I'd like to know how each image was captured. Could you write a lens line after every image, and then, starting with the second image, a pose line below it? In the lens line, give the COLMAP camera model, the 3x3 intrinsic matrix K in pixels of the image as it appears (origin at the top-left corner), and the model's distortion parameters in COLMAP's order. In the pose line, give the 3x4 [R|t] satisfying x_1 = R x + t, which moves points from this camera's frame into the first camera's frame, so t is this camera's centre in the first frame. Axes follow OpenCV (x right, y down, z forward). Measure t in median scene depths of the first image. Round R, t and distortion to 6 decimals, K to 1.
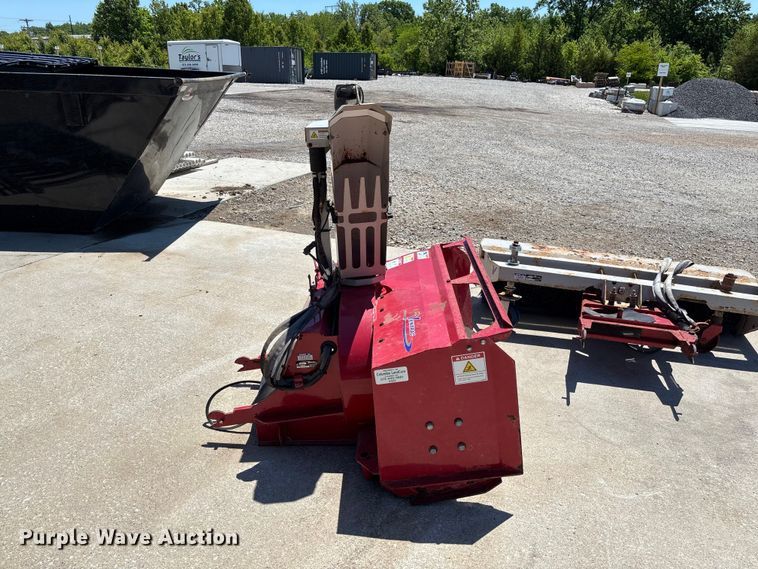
lens RADIAL K [[582.5, 0, 379.0], [0, 582.5, 284.5], [0, 0, 1]] dist [0.072366, -0.084365]
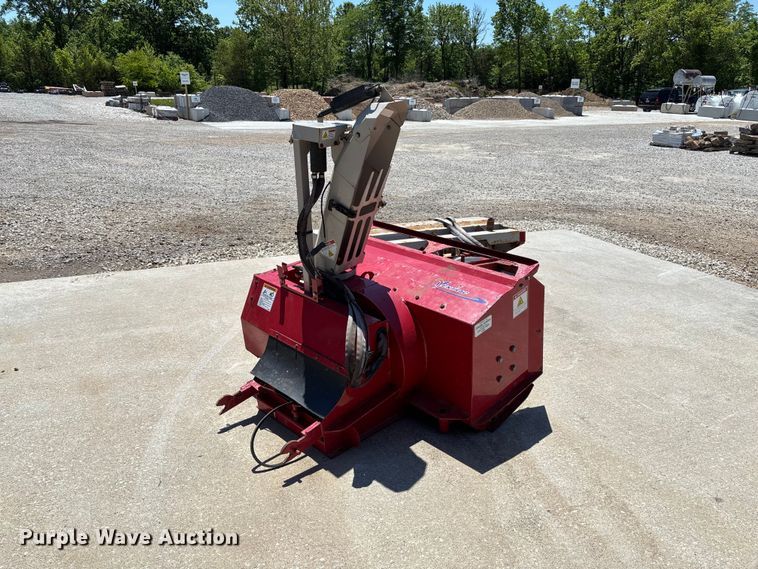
lens RADIAL K [[582.5, 0, 379.0], [0, 582.5, 284.5], [0, 0, 1]] dist [0.072366, -0.084365]
pose [[0.710719, -0.243440, 0.660012, -0.050798], [0.252361, 0.963997, 0.083813, -0.004469], [-0.656653, 0.106993, 0.746565, 0.013970]]
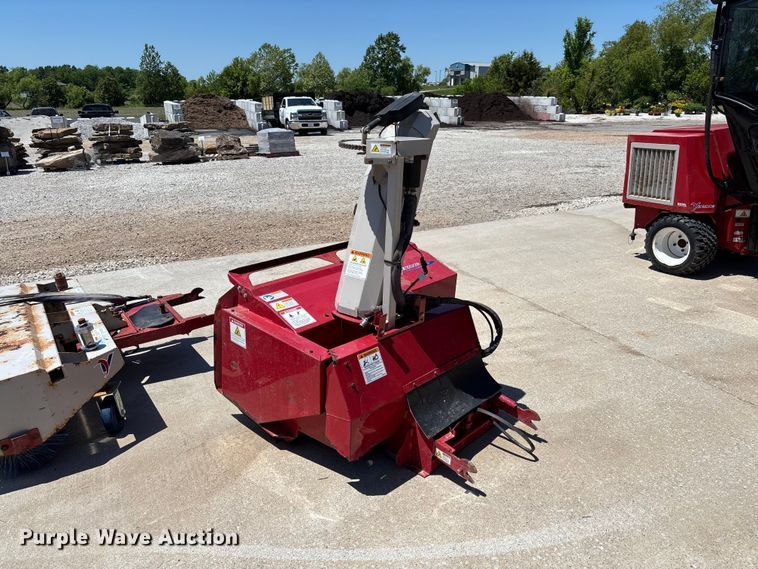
lens RADIAL K [[582.5, 0, 379.0], [0, 582.5, 284.5], [0, 0, 1]] dist [0.072366, -0.084365]
pose [[-0.735539, -0.214972, 0.642471, -0.048661], [0.246192, 0.798677, 0.549094, -0.041381], [-0.631167, 0.562051, -0.534534, 0.111916]]
